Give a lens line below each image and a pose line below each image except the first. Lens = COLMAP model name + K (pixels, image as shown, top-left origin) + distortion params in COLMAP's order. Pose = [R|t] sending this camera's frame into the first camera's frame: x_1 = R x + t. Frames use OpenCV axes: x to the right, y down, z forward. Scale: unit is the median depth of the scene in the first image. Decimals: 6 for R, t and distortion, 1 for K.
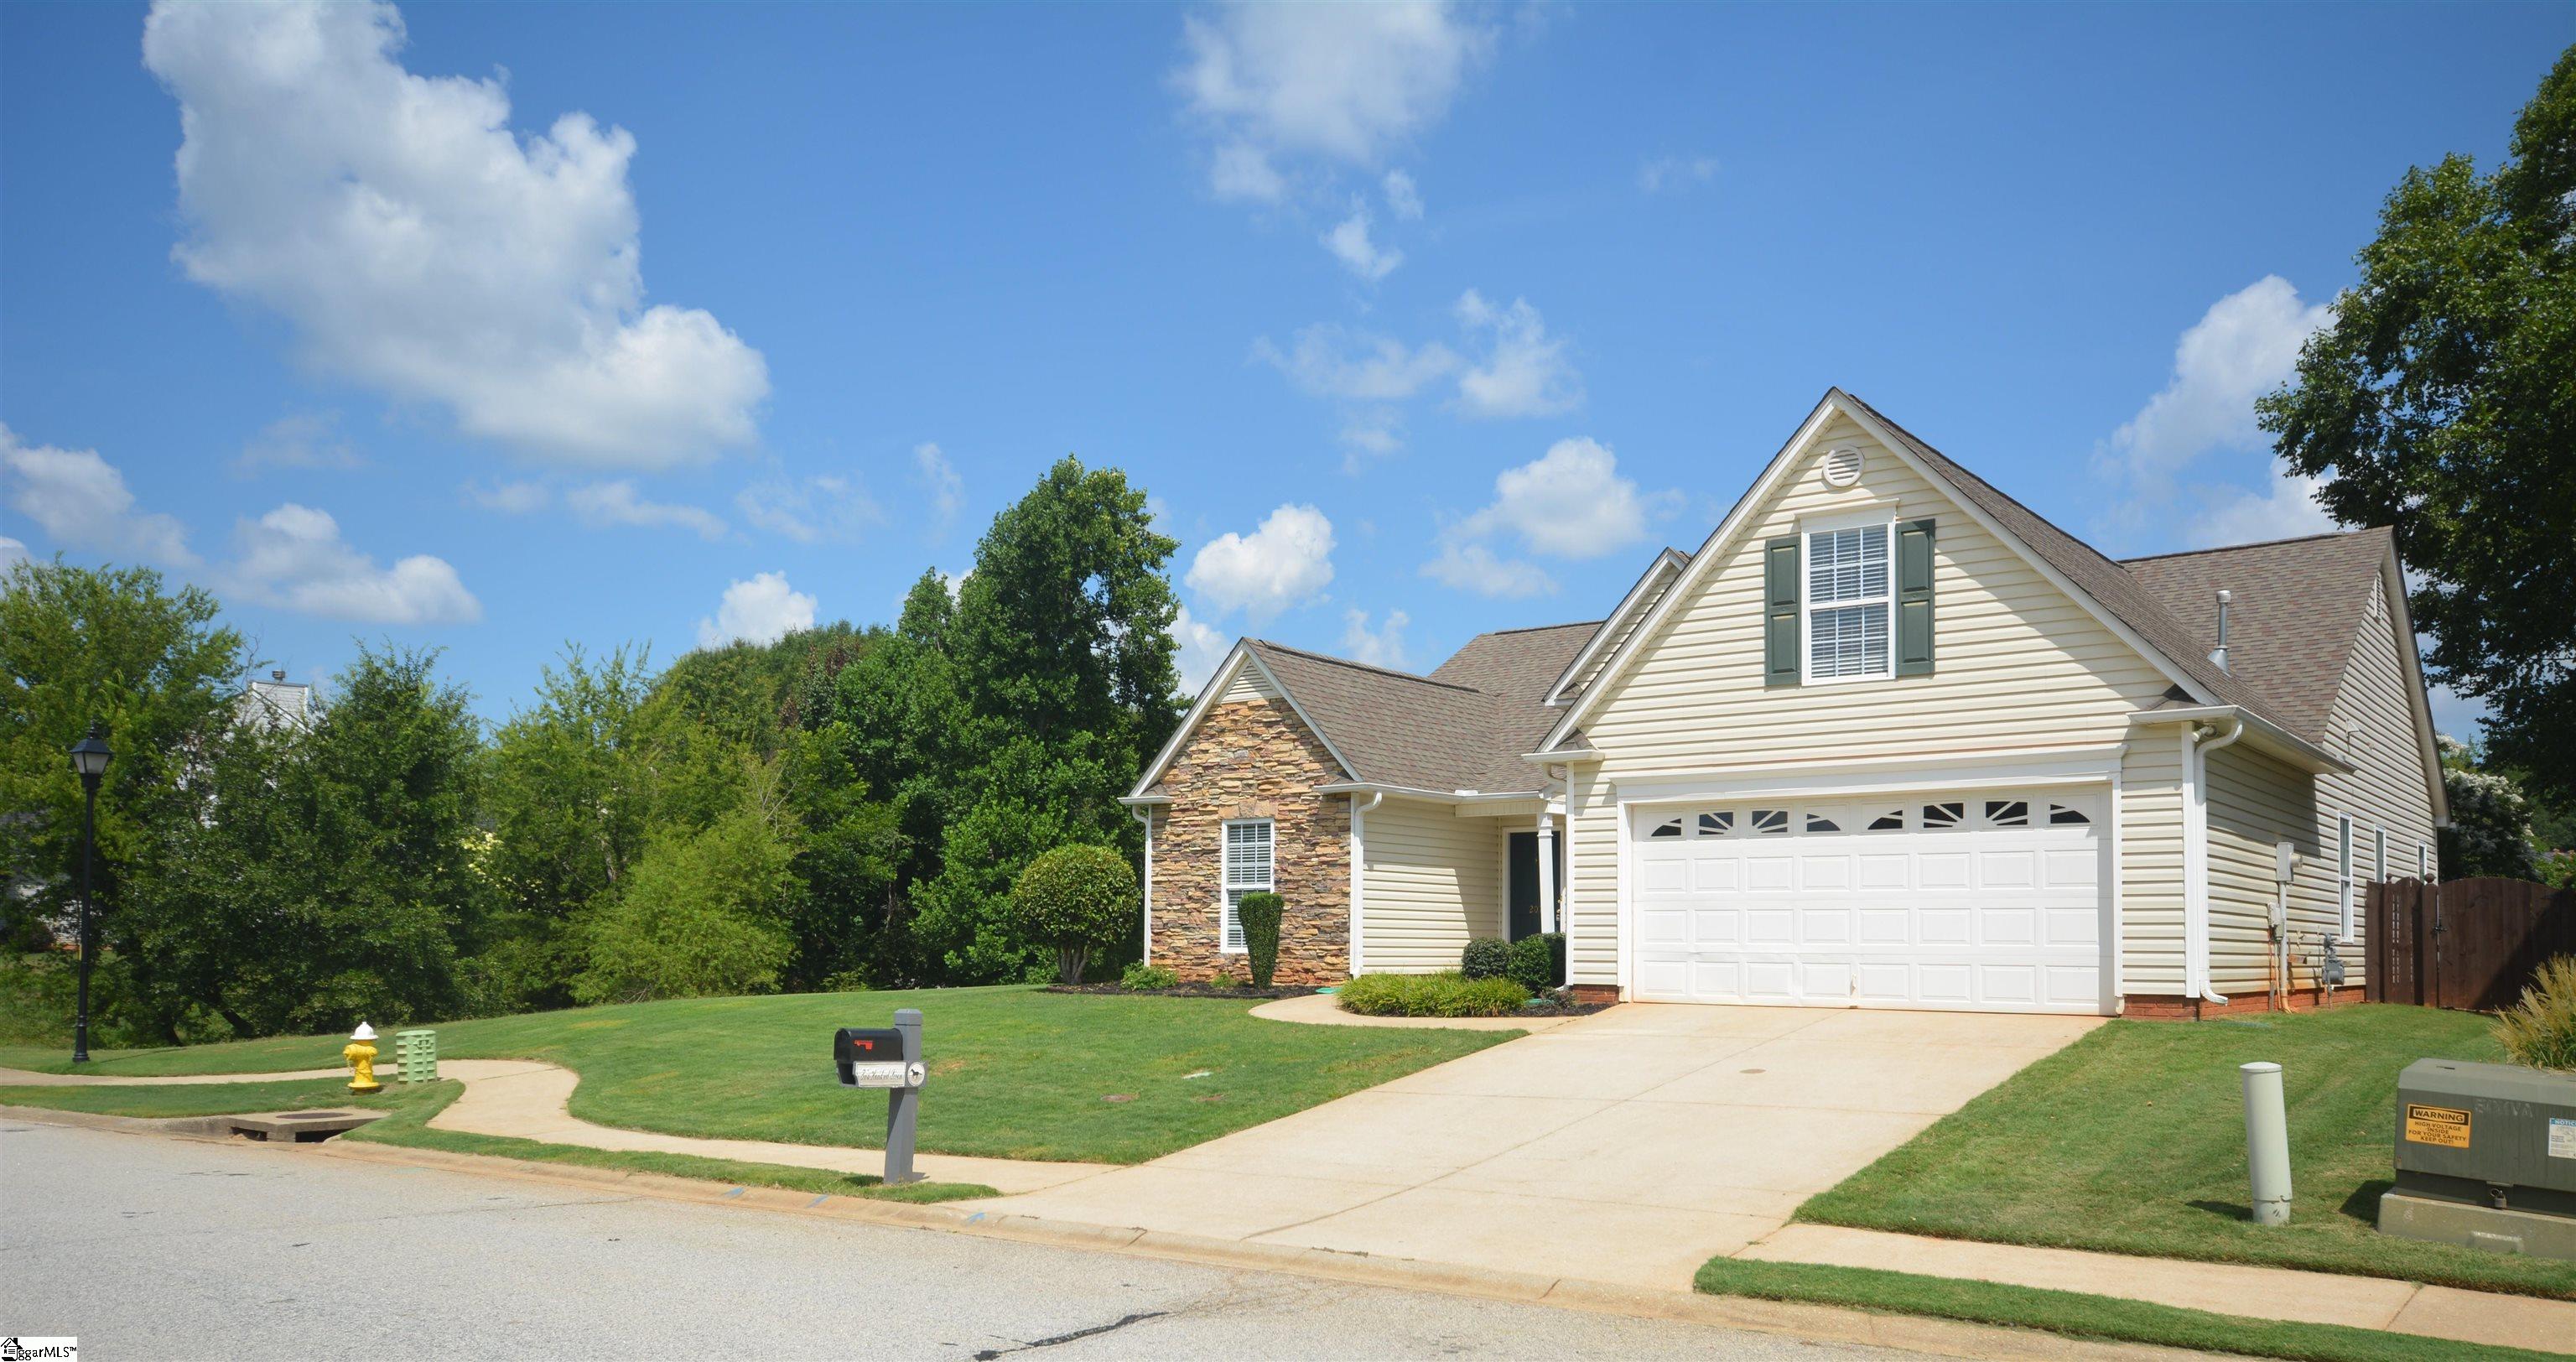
lens RADIAL K [[1835.7, 0, 1258.7], [0, 1835.7, 864.7], [0, 0, 1]] dist [0.008204, 0.033989]
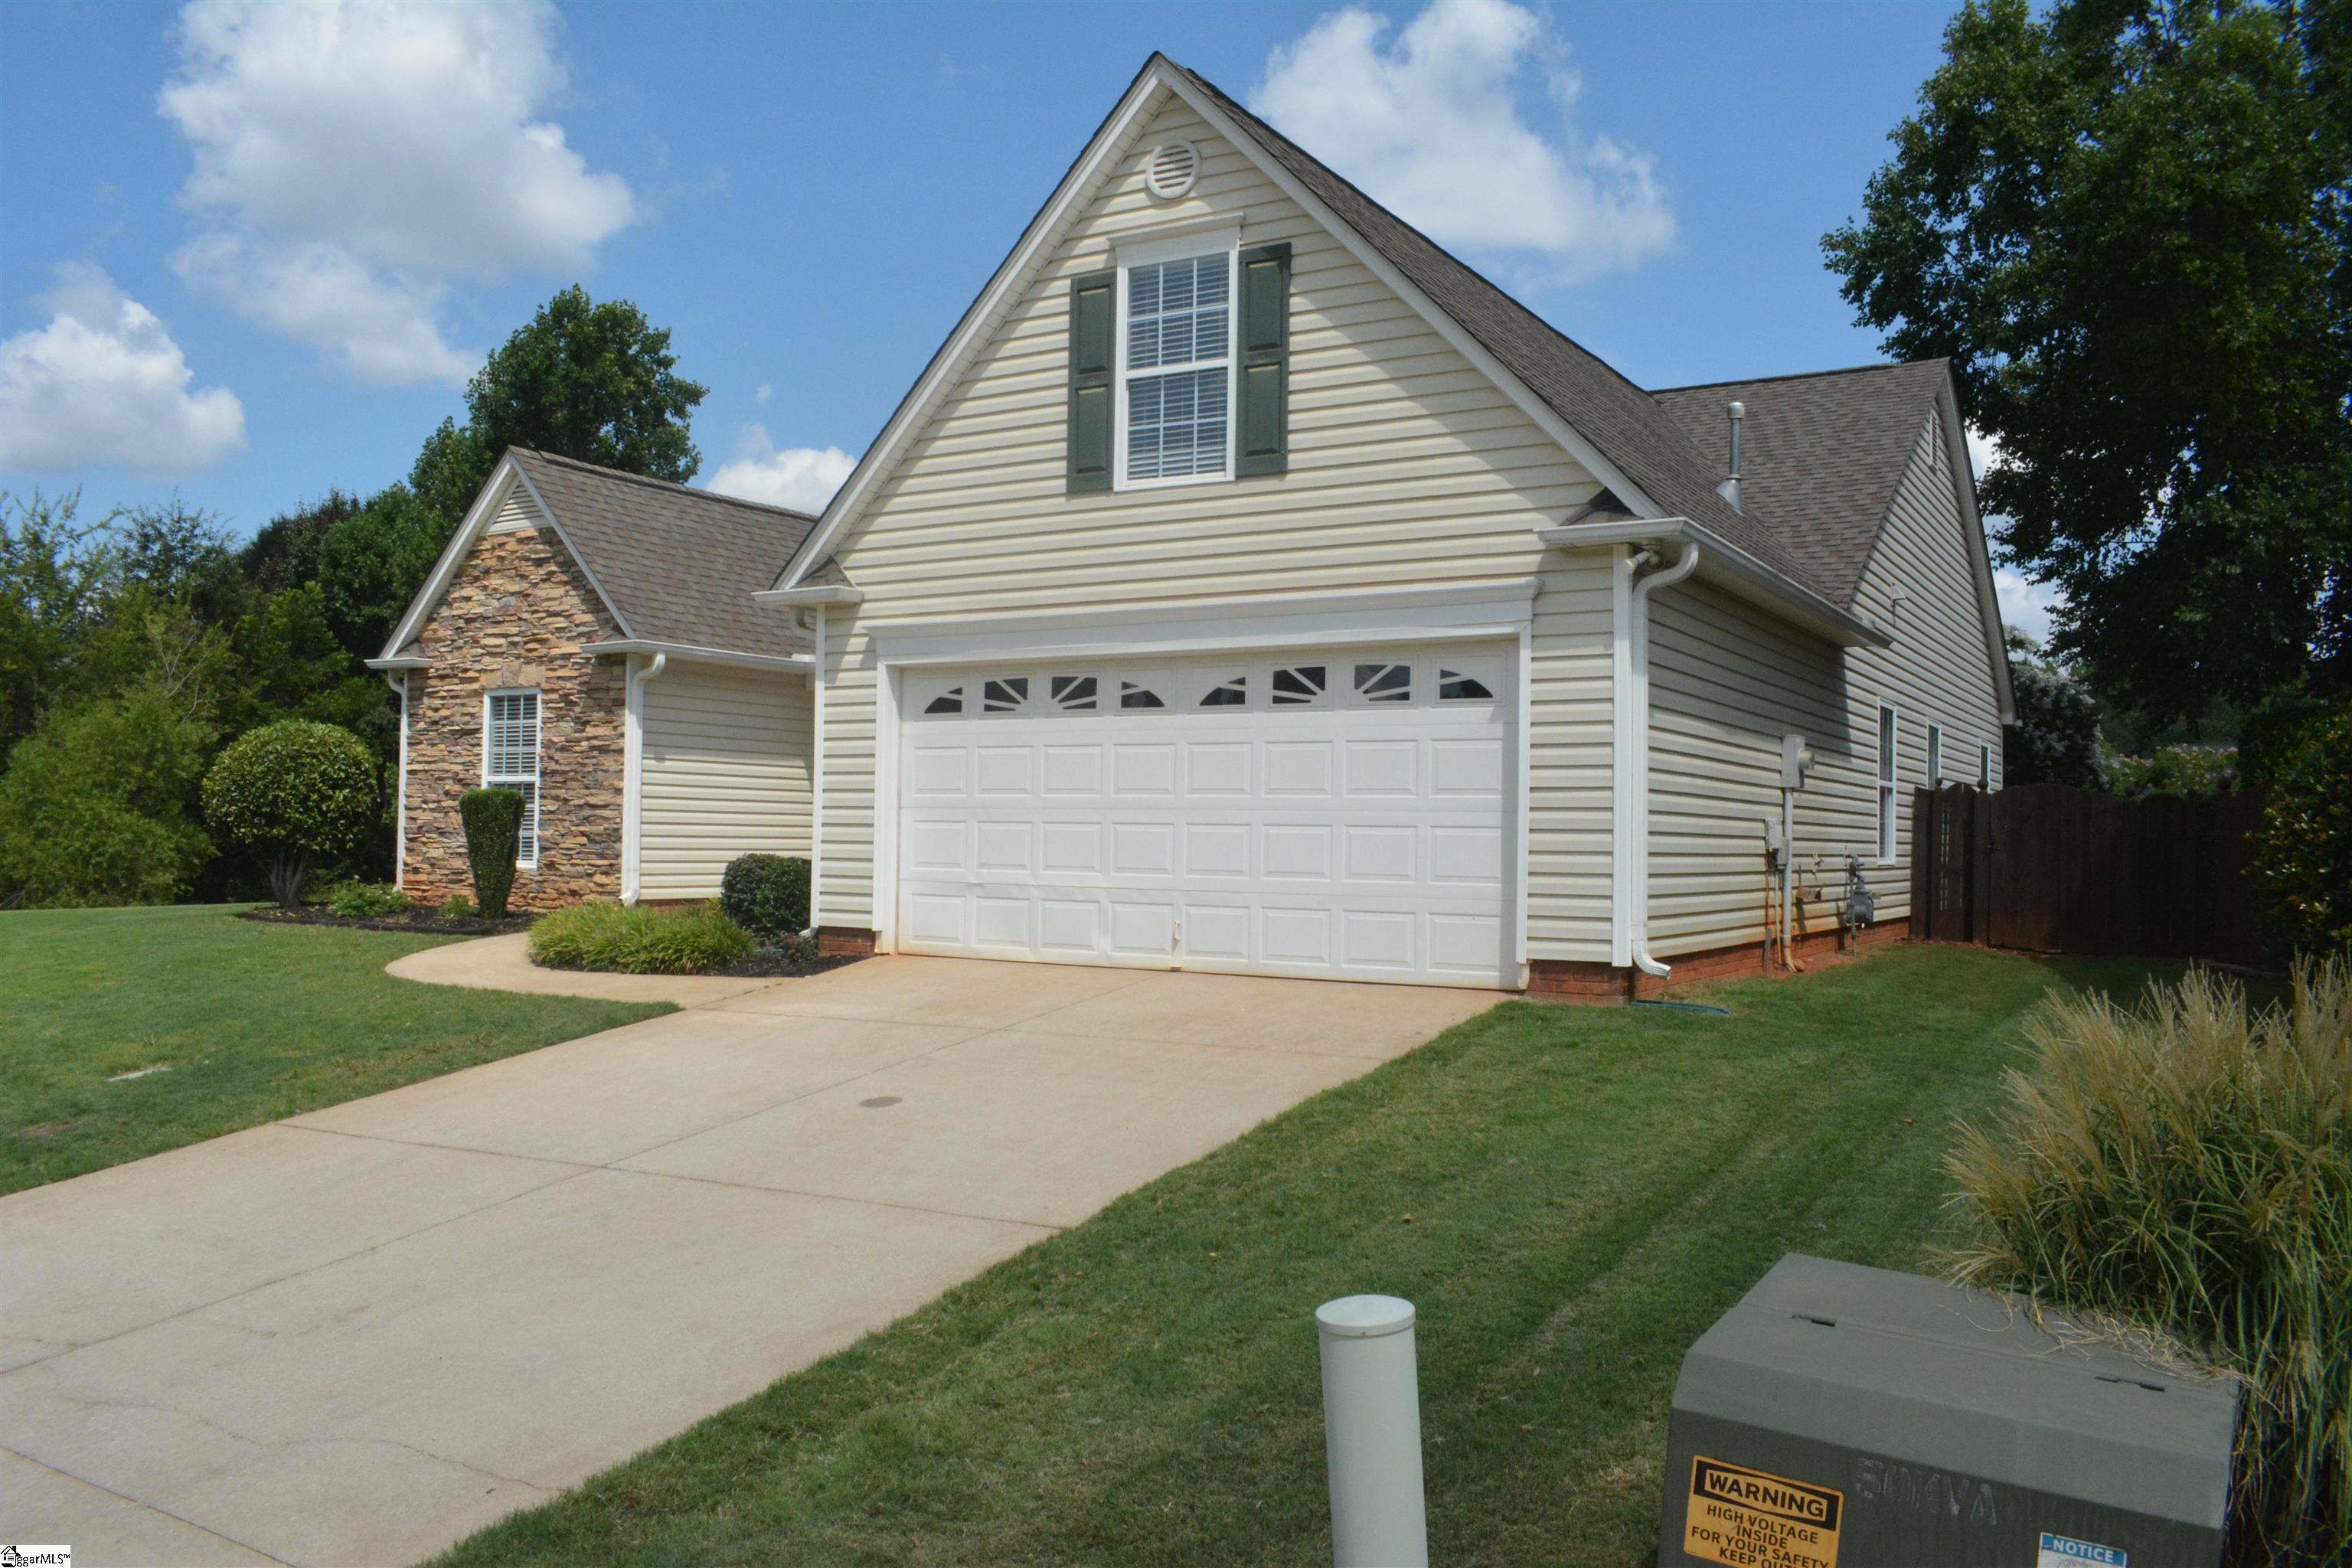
lens RADIAL K [[1830.4, 0, 1122.7], [0, 1830.4, 784.2], [0, 0, 1]] dist [-0.095279, 0.015607]
pose [[0.995186, 0.010169, 0.097476, 0.176500], [-0.011712, 0.999815, 0.015273, -0.000159], [-0.097303, -0.016341, 0.995121, 0.249544]]
